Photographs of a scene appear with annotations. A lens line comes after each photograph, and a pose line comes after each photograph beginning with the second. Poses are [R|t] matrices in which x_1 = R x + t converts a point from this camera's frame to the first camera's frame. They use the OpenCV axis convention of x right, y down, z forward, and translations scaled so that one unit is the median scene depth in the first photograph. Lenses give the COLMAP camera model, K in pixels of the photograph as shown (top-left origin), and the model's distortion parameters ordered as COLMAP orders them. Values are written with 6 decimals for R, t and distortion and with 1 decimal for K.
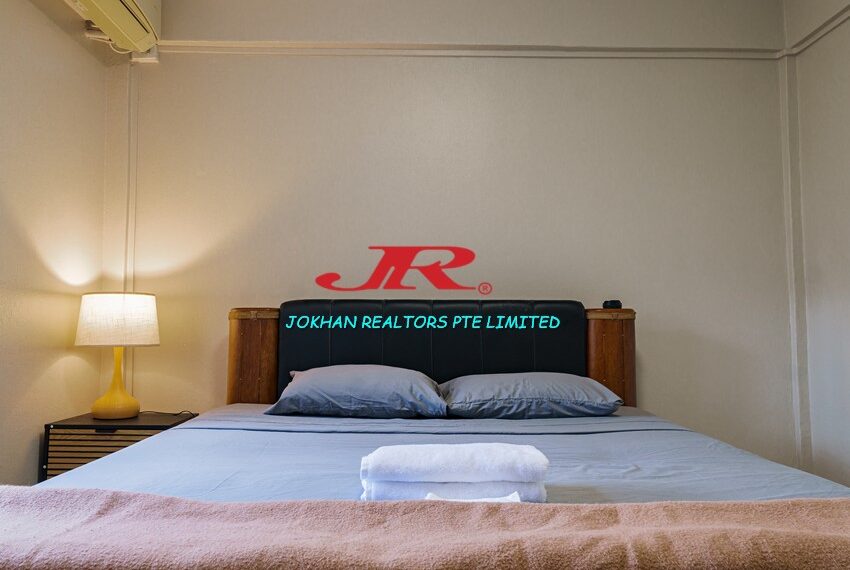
lens RADIAL K [[622.7, 0, 425.0], [0, 622.7, 285.0], [0, 0, 1]] dist [-0.002893, 0.000871]
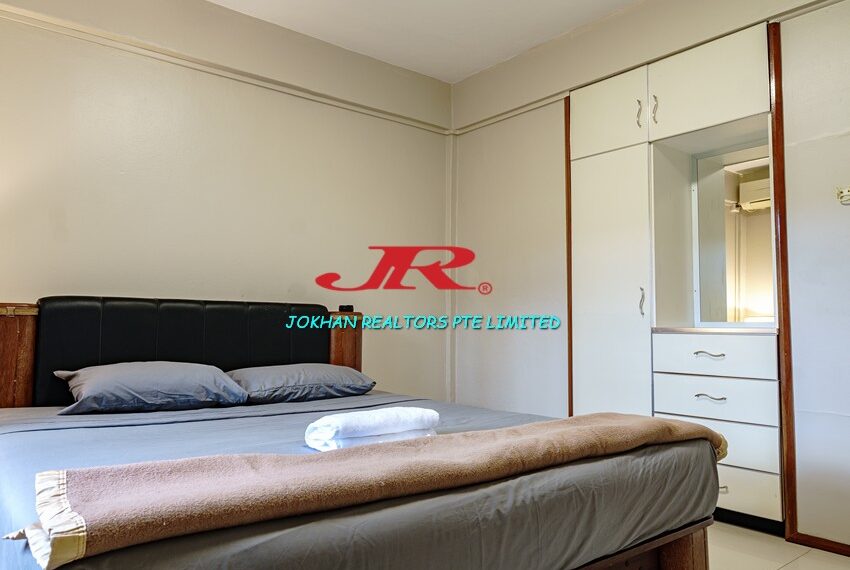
lens RADIAL K [[622.7, 0, 425.0], [0, 622.7, 285.0], [0, 0, 1]] dist [-0.002893, 0.000871]
pose [[0.787375, 0.046459, 0.614721, -0.418663], [-0.049176, 0.998712, -0.012493, -0.009944], [-0.614509, -0.020393, 0.788646, -0.106587]]
